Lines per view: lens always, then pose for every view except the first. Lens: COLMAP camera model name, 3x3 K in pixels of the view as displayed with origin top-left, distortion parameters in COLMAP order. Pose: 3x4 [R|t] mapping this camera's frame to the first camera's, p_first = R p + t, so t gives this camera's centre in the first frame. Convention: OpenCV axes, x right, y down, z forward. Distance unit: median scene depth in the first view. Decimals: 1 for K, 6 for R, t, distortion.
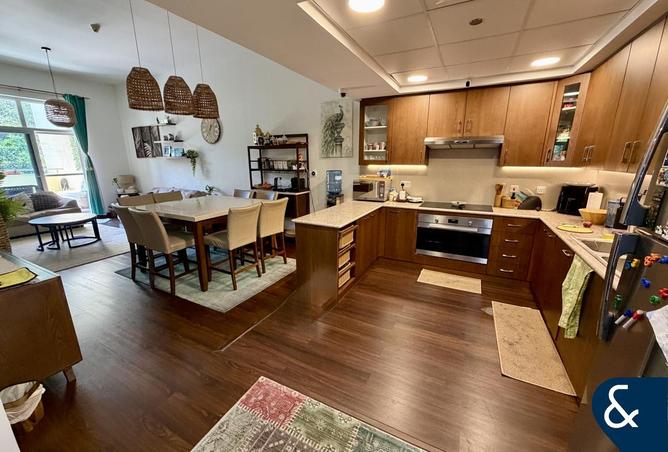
lens RADIAL K [[267.7, 0, 333.2], [0, 267.7, 226.0], [0, 0, 1]] dist [-0.001169, 0.000107]
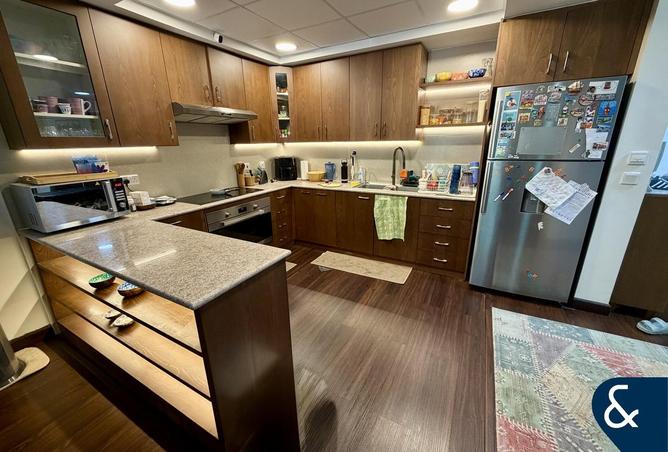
lens RADIAL K [[267.7, 0, 332.5], [0, 267.7, 224.5], [0, 0, 1]] dist [-0.001169, 0.000107]
pose [[0.030518, -0.297222, 0.954320, -0.375950], [0.261762, 0.923820, 0.279352, -0.139180], [-0.964650, 0.241280, 0.105995, 0.653464]]
